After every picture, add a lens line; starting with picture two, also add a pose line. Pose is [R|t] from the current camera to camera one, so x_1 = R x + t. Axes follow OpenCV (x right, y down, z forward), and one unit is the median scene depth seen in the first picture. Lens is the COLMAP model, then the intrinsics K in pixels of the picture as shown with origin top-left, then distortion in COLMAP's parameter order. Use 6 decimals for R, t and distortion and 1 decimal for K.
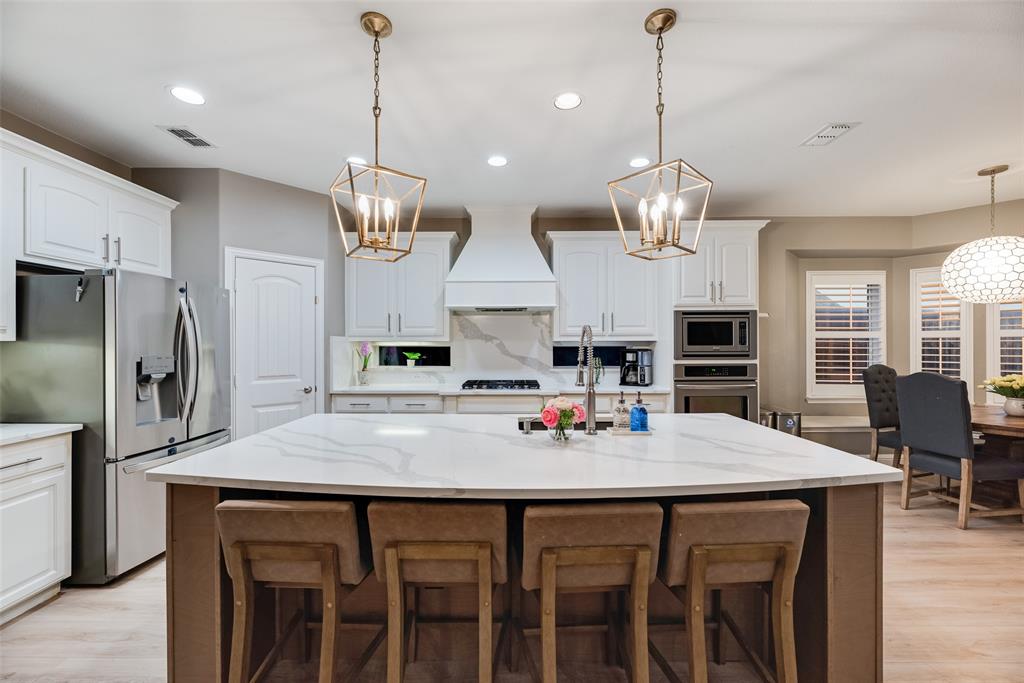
lens RADIAL K [[413.5, 0, 513.5], [0, 413.5, 344.7], [0, 0, 1]] dist [0.003335, 0.000219]
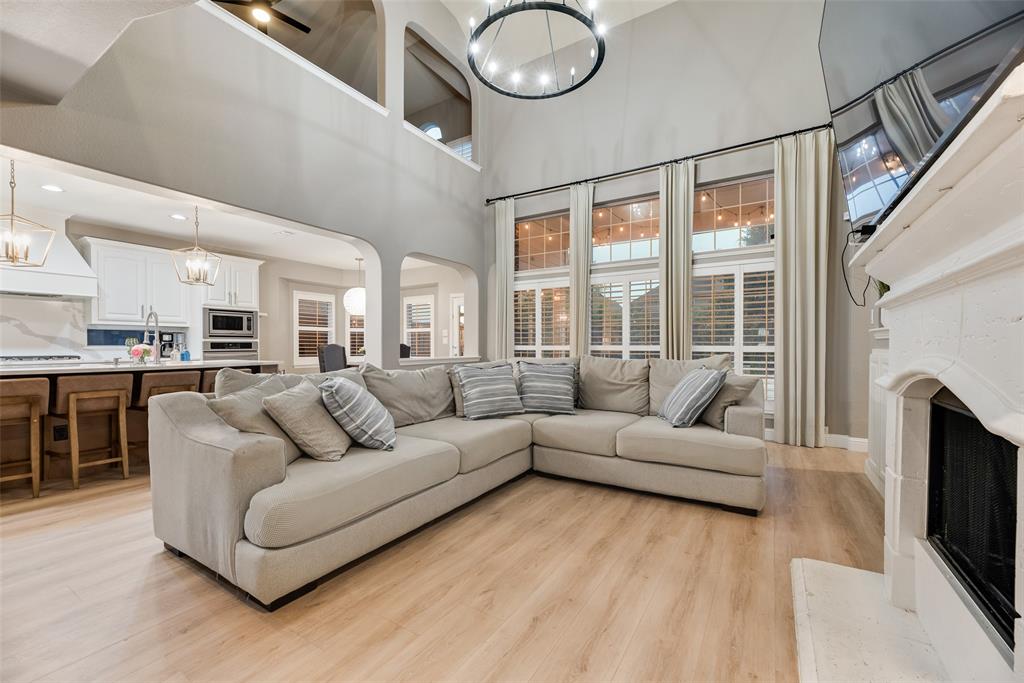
lens RADIAL K [[413.5, 0, 513.4], [0, 413.5, 346.9], [0, 0, 1]] dist [0.003335, 0.000219]
pose [[0.525408, -0.000228, 0.850850, -0.333655], [-0.000652, 1.000000, 0.000671, 0.065941], [-0.850850, -0.000907, 0.525408, -0.836307]]
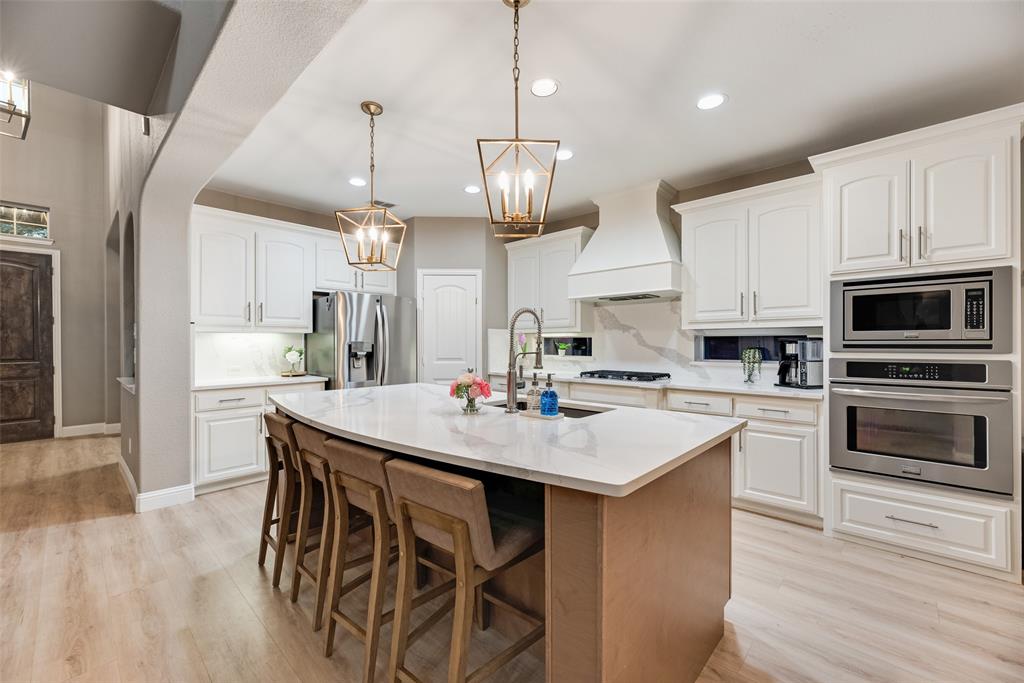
lens RADIAL K [[413.5, 0, 511.3], [0, 413.5, 344.0], [0, 0, 1]] dist [0.003335, 0.000219]
pose [[0.736437, 0.003128, -0.676499, 0.462085], [-0.000143, 0.999990, 0.004469, 0.019859], [0.676507, -0.003194, 0.736430, 0.121090]]
